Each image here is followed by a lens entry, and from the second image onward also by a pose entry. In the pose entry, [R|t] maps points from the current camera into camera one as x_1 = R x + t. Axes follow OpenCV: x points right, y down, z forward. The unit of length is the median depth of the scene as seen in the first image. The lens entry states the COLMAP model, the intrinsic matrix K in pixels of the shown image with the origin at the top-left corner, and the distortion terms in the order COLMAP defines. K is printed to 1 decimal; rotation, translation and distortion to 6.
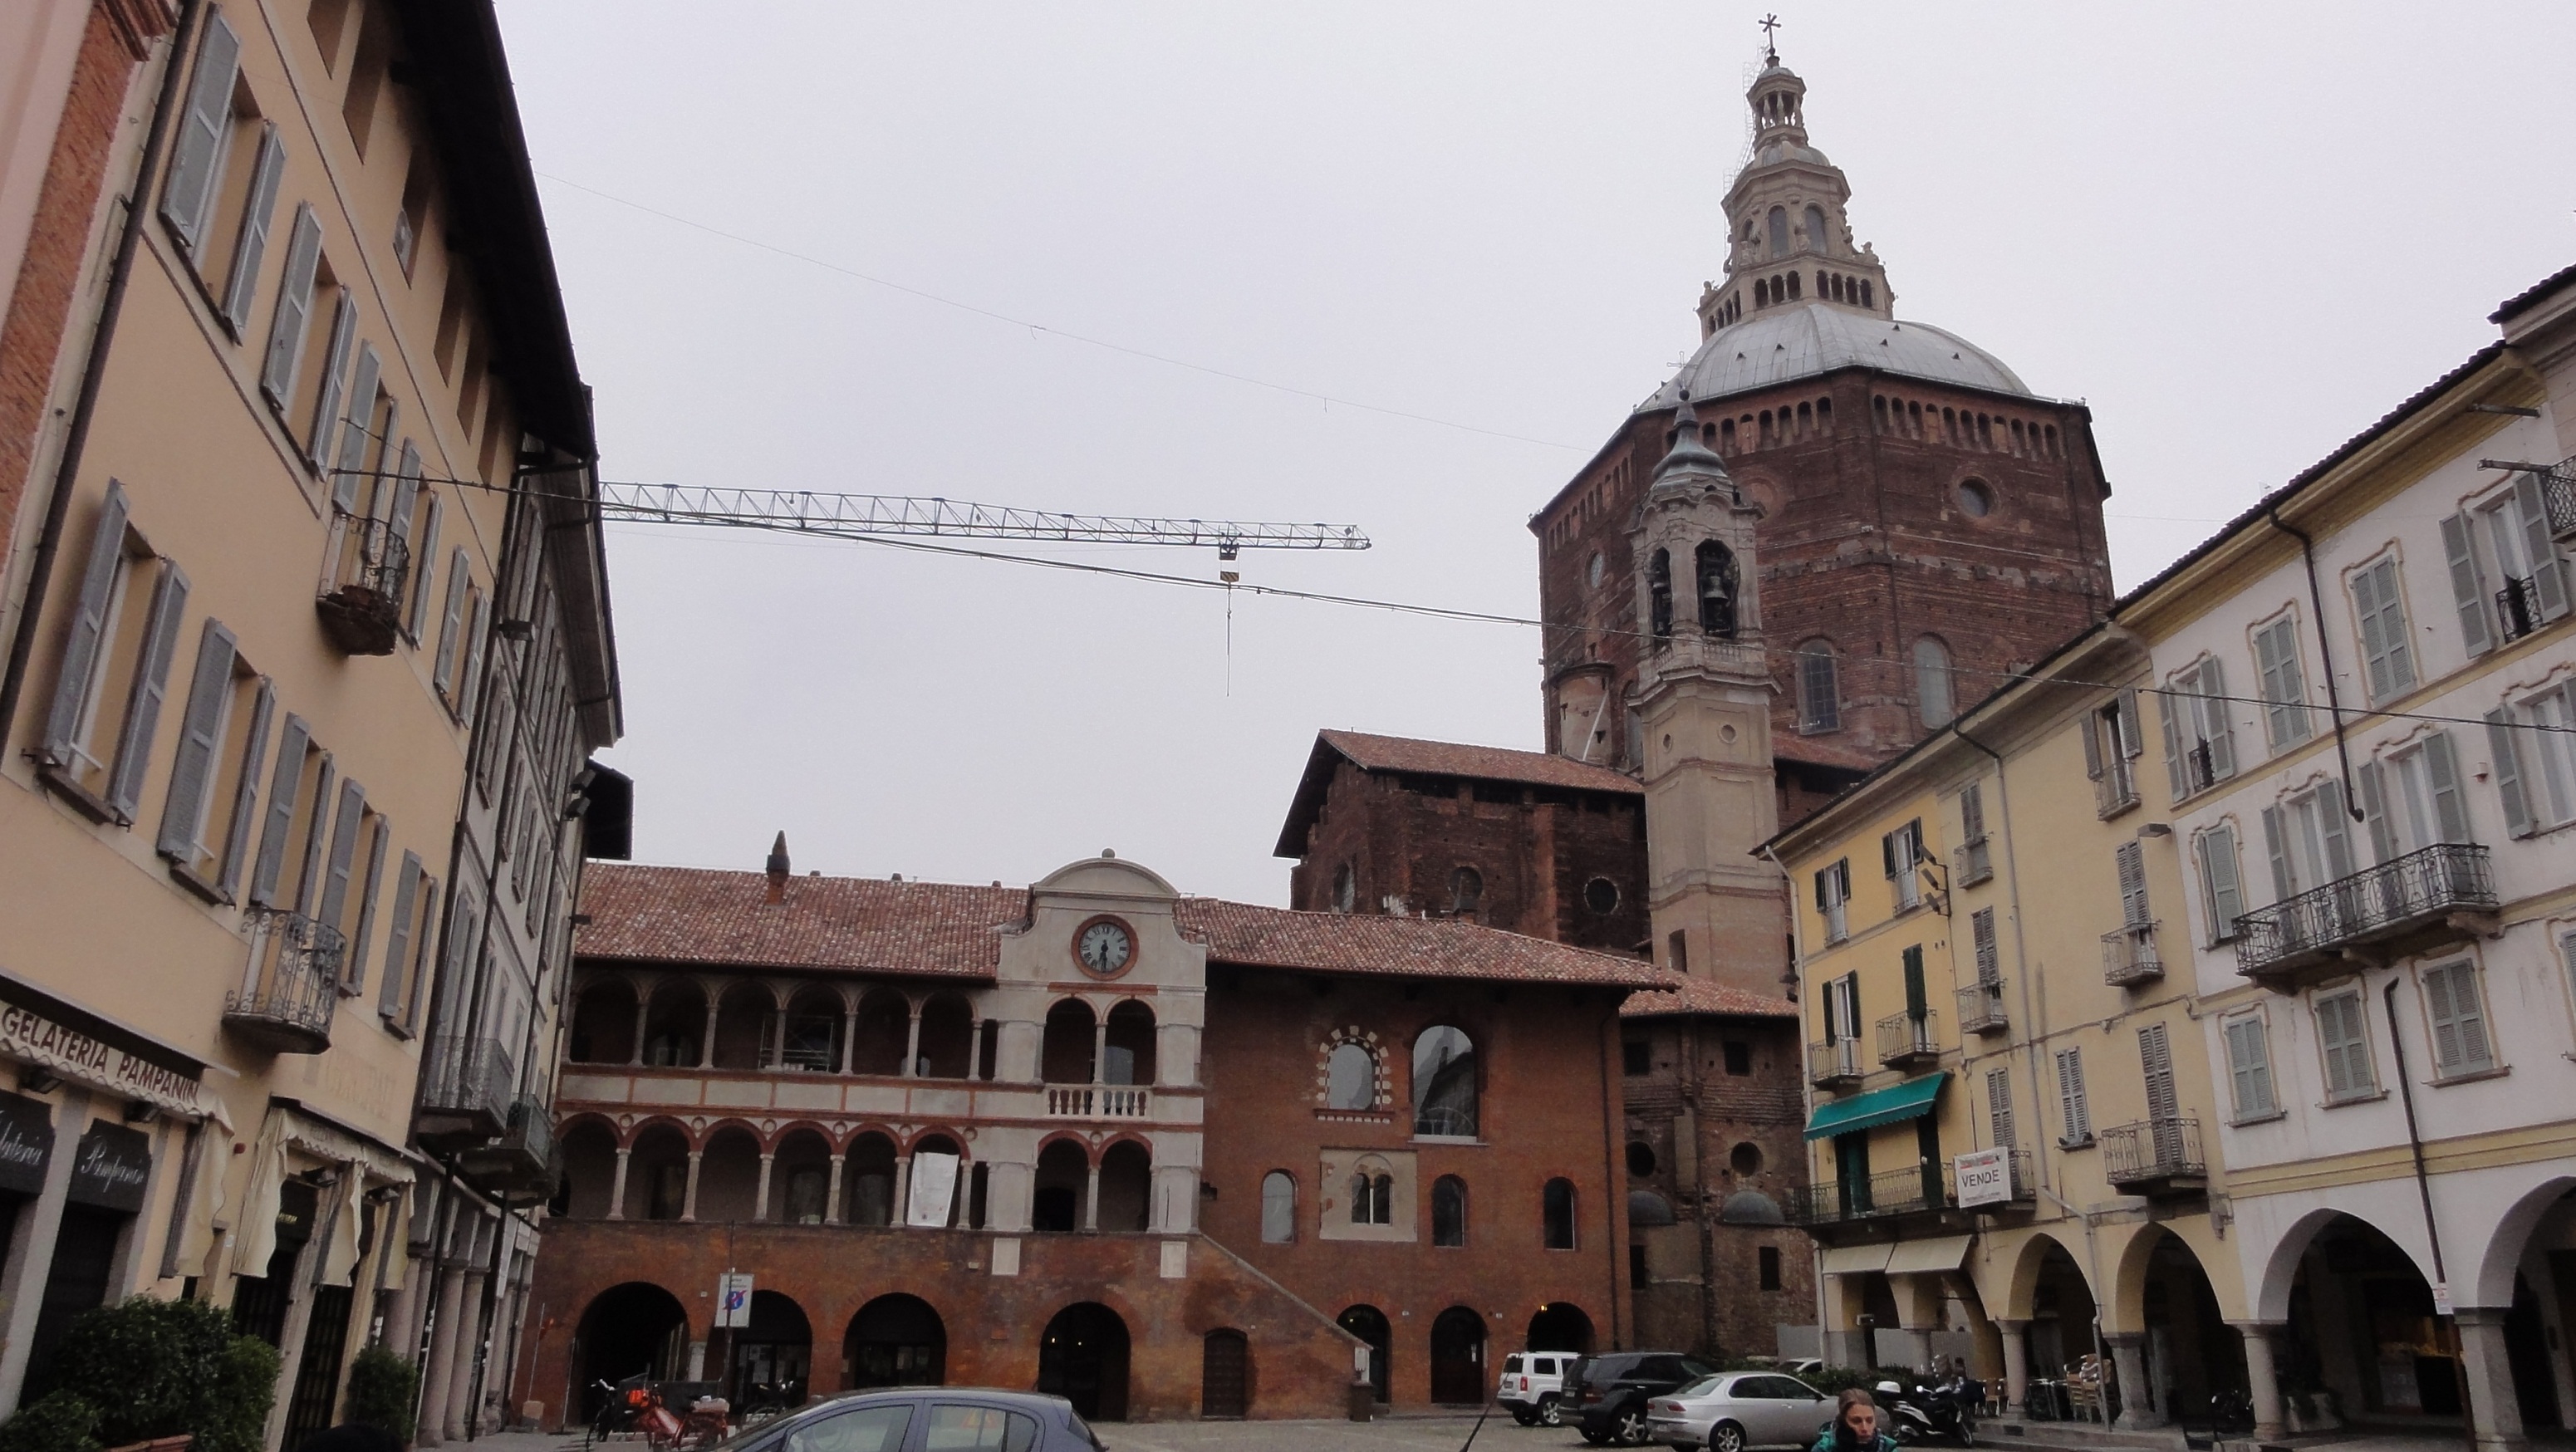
lens RADIAL K [[1815.4, 0, 1288.0], [0, 1815.4, 726.0], [0, 0, 1]] dist [-0.000587, 0.002115]
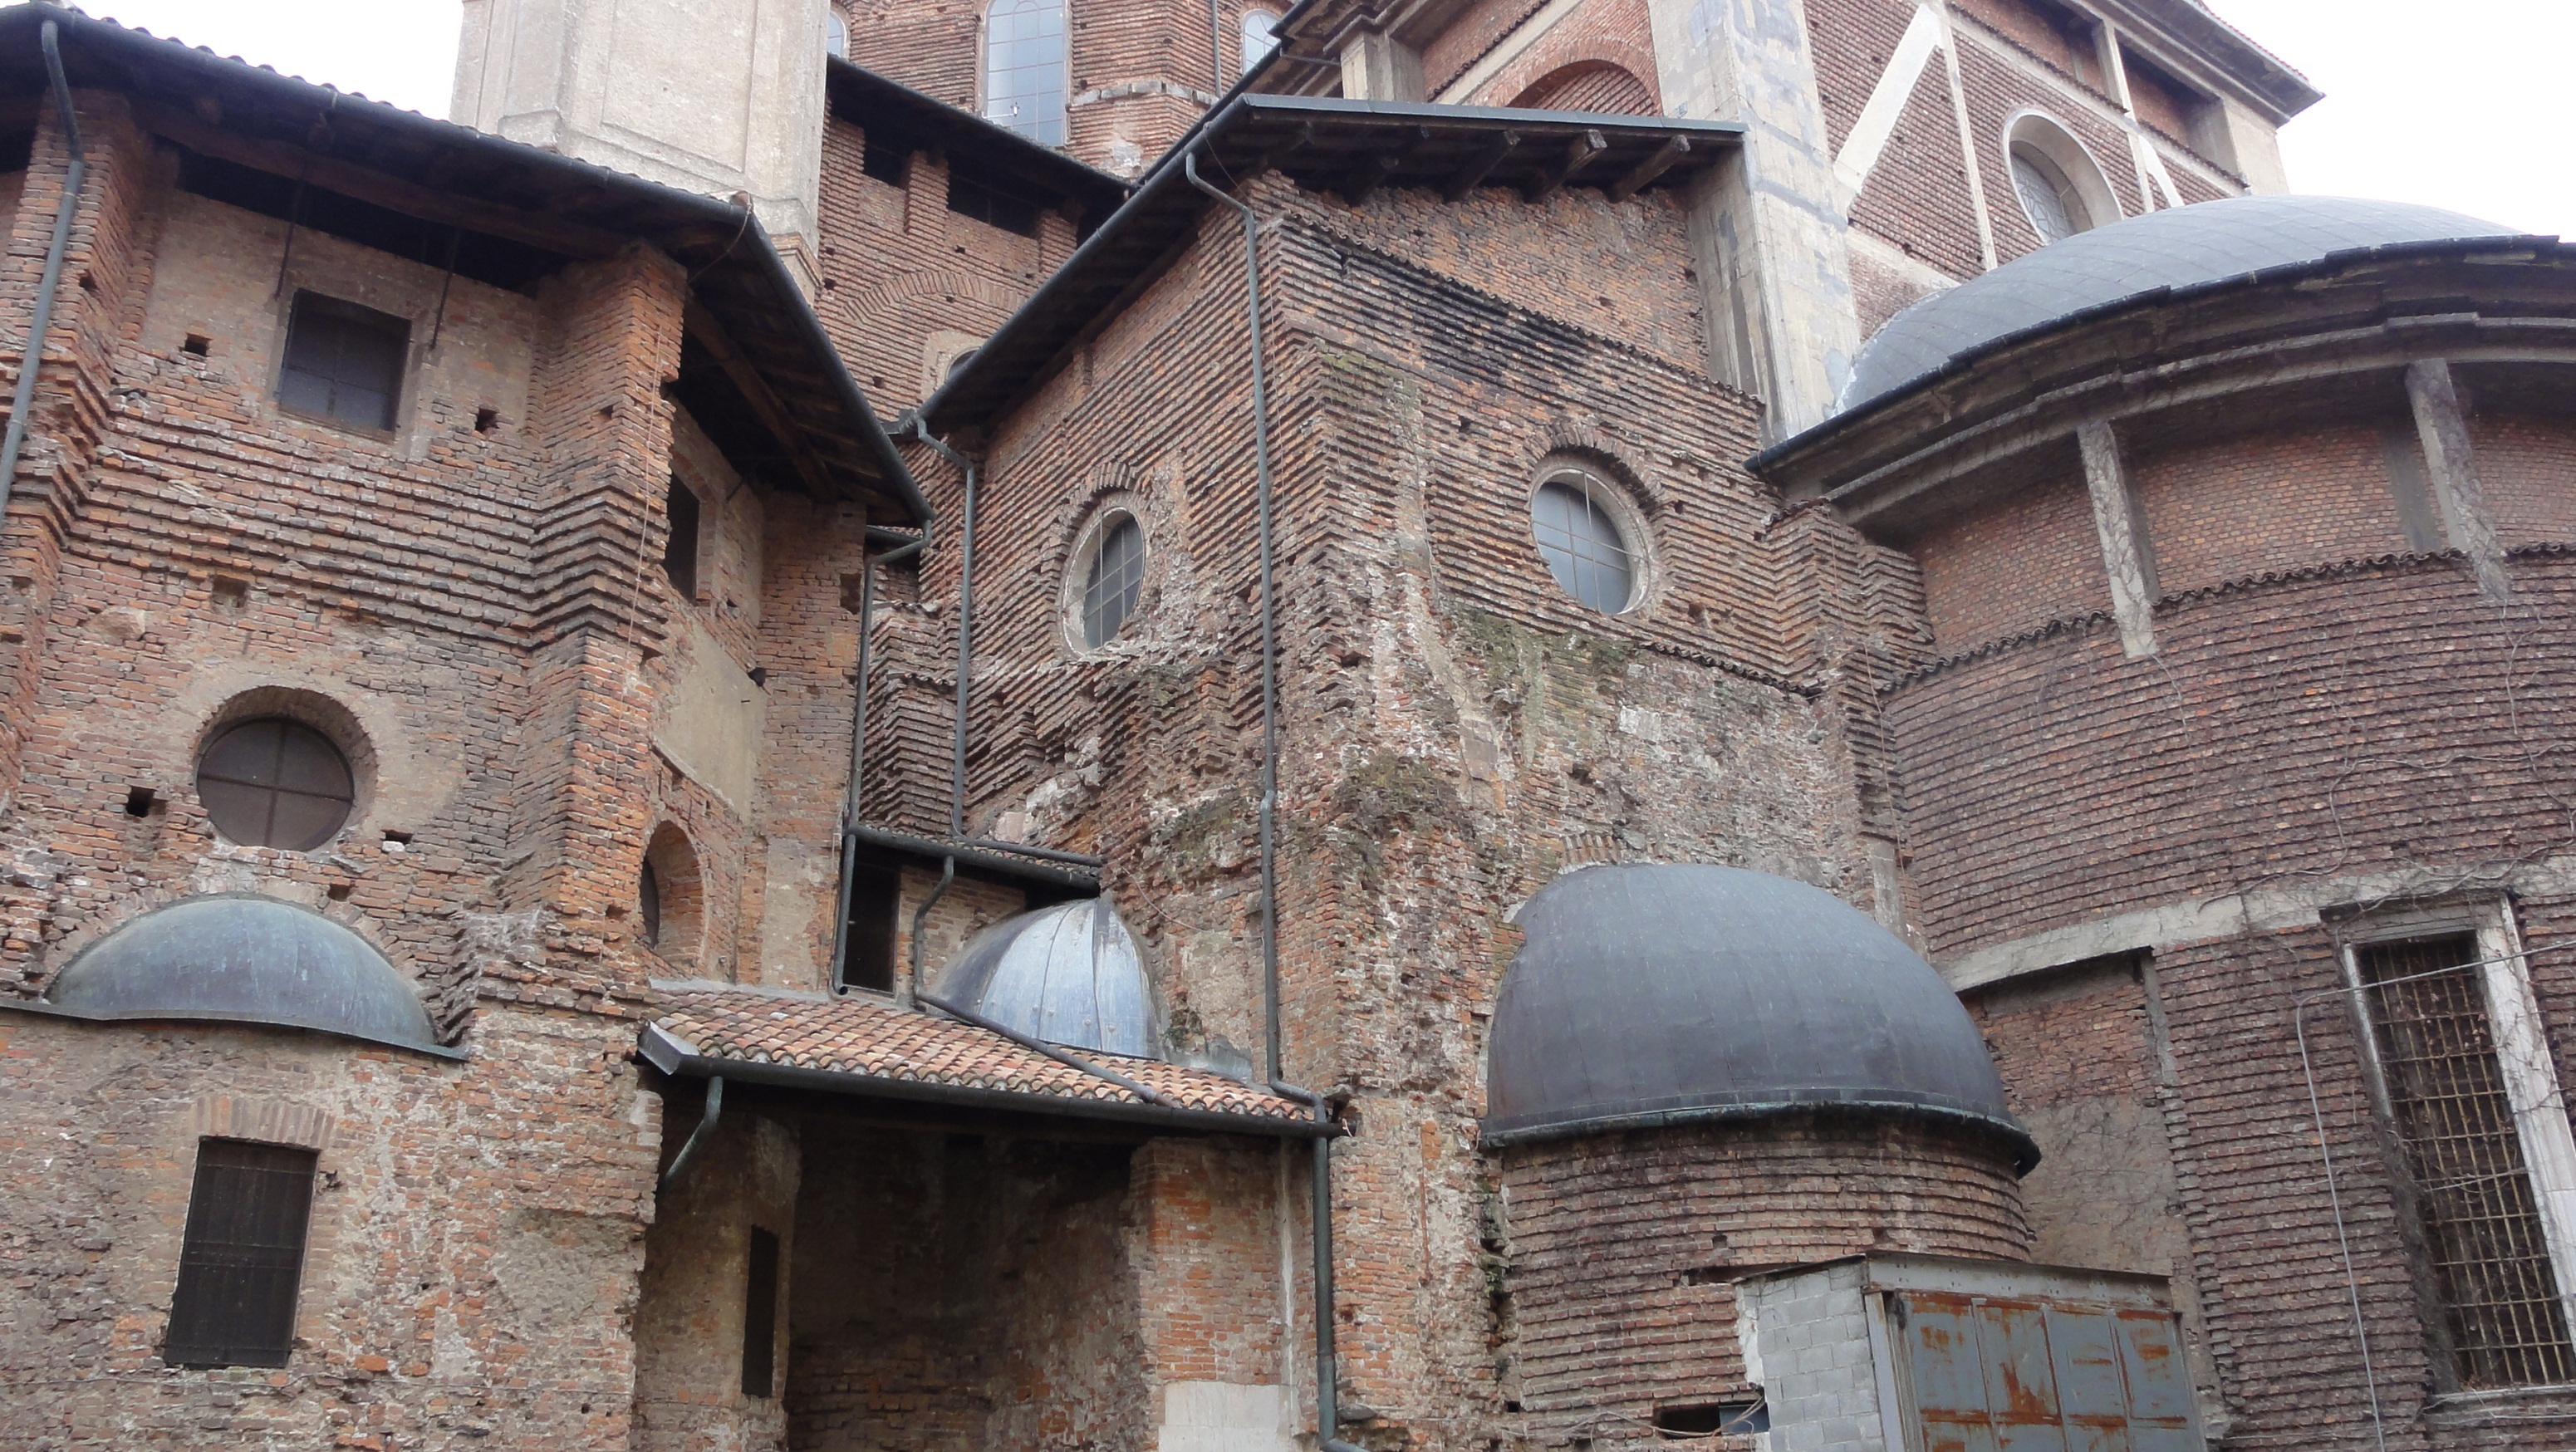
lens RADIAL K [[2154.5, 0, 1288.0], [0, 2154.5, 726.0], [0, 0, 1]] dist [-0.000521, -0.000833]
pose [[0.939104, 0.088480, 0.332048, 0.277181], [-0.063399, 0.994307, -0.085645, 0.247667], [-0.337735, 0.059378, 0.939367, 0.724392]]
